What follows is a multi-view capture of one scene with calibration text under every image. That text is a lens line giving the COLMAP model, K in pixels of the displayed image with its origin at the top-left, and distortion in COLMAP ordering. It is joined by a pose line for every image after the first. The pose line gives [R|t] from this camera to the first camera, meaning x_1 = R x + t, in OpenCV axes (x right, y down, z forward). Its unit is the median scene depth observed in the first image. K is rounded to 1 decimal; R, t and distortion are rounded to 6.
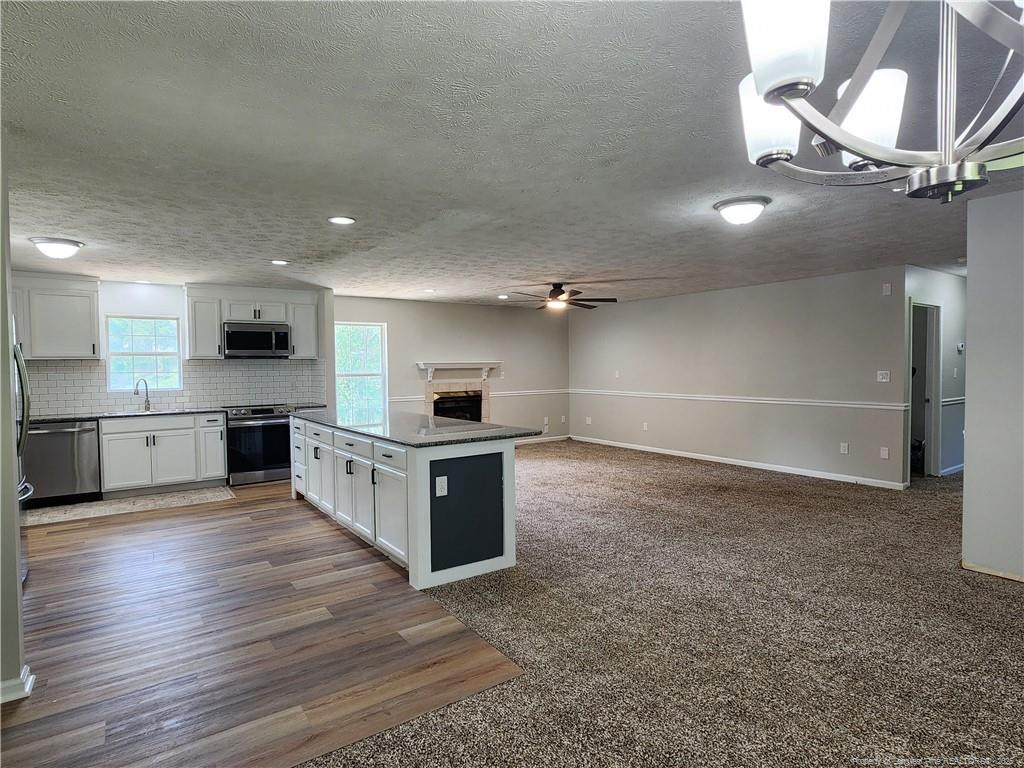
lens RADIAL K [[558.2, 0, 509.8], [0, 558.2, 384.2], [0, 0, 1]] dist [-0.001459, -0.001477]
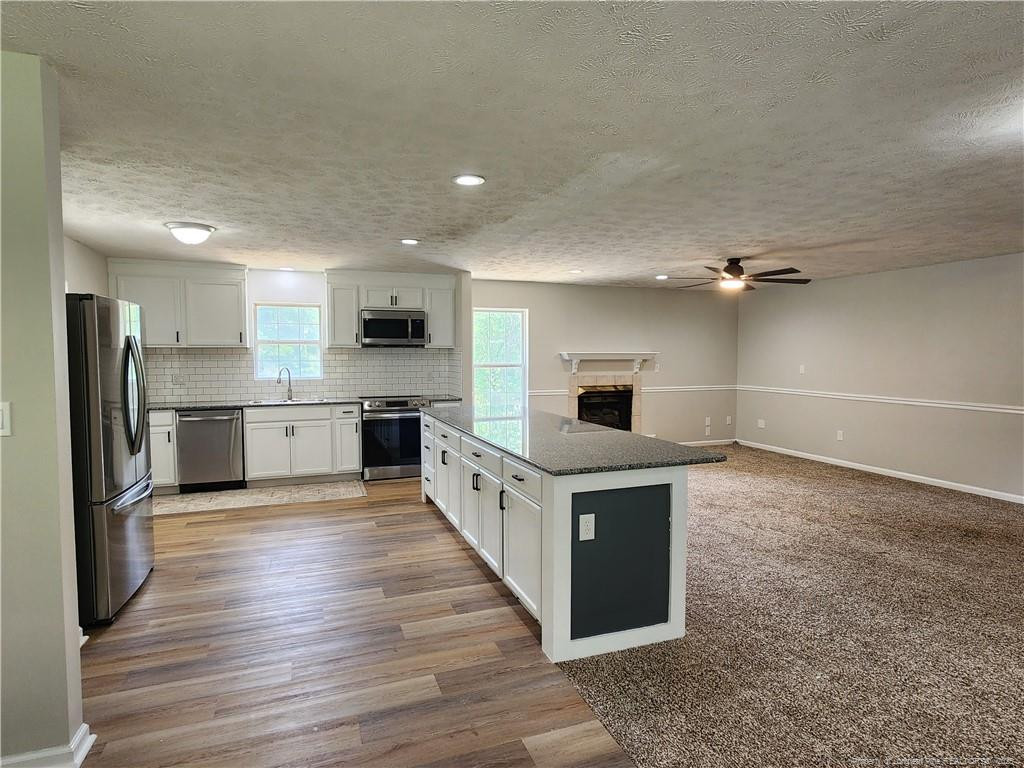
lens RADIAL K [[558.2, 0, 512.4], [0, 558.2, 382.7], [0, 0, 1]] dist [-0.001459, -0.001477]
pose [[0.968088, 0.024308, -0.249431, -0.024490], [-0.018787, 0.999524, 0.024491, -0.017294], [0.249907, -0.019023, 0.968083, 0.168732]]
